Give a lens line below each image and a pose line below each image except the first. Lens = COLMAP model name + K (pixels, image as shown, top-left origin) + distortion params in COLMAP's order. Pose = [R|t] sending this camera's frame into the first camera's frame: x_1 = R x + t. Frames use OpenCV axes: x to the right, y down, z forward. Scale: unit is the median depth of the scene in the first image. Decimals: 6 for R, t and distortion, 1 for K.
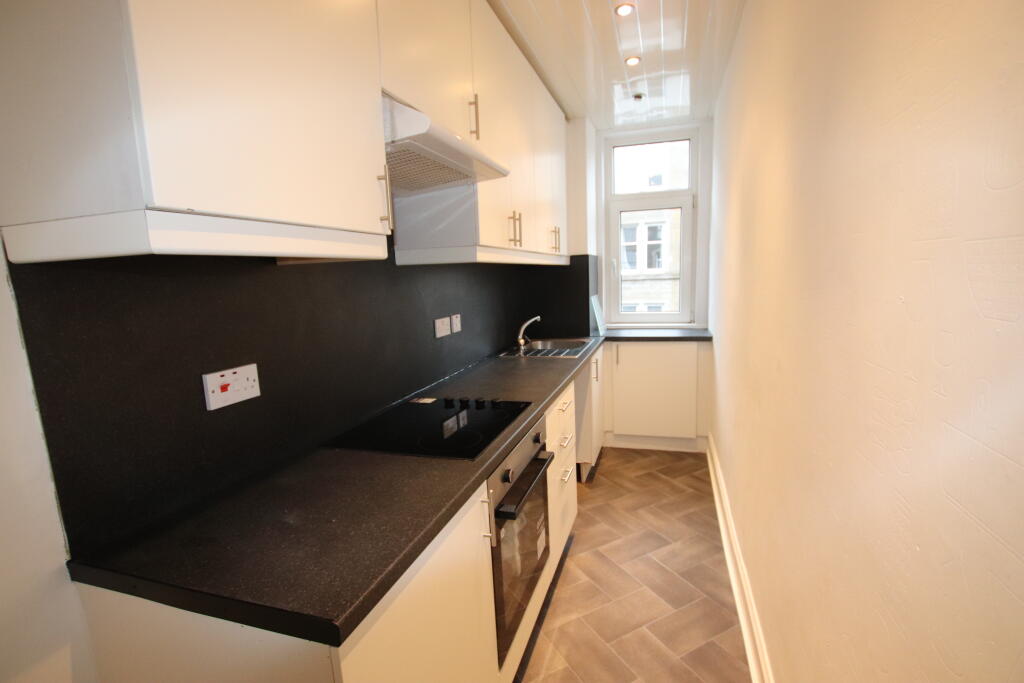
lens RADIAL K [[476.7, 0, 513.0], [0, 476.7, 343.6], [0, 0, 1]] dist [-0.024370, 0.002930]
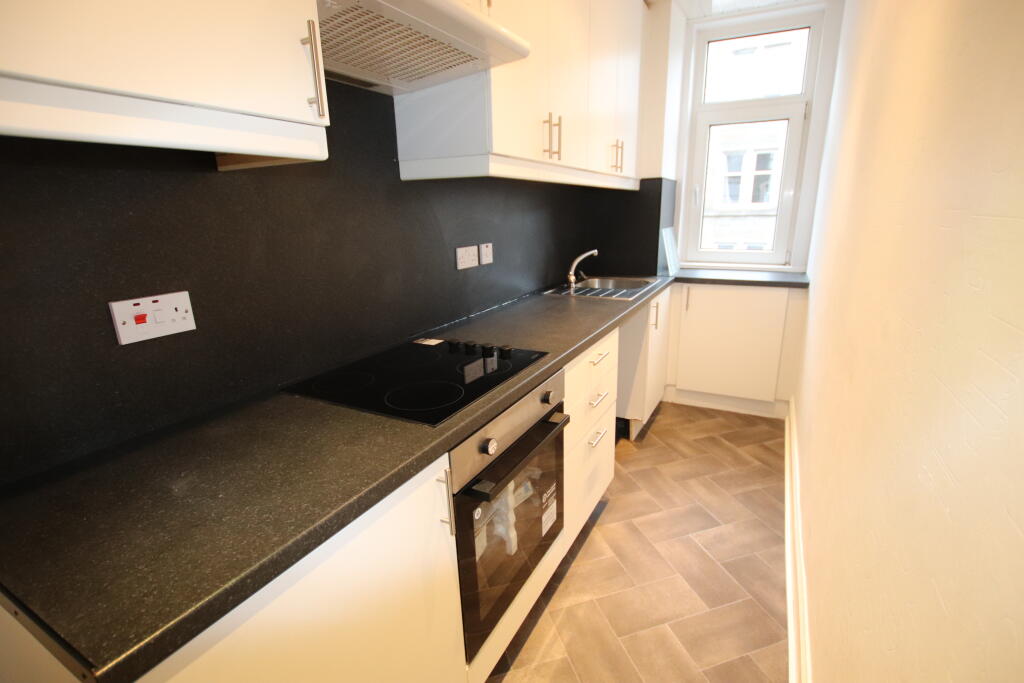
lens RADIAL K [[476.7, 0, 516.2], [0, 476.7, 344.2], [0, 0, 1]] dist [-0.024370, 0.002930]
pose [[0.983736, 0.065113, -0.167404, 0.101404], [-0.041811, 0.989391, 0.139132, -0.003088], [0.174687, -0.129870, 0.976022, 0.160445]]
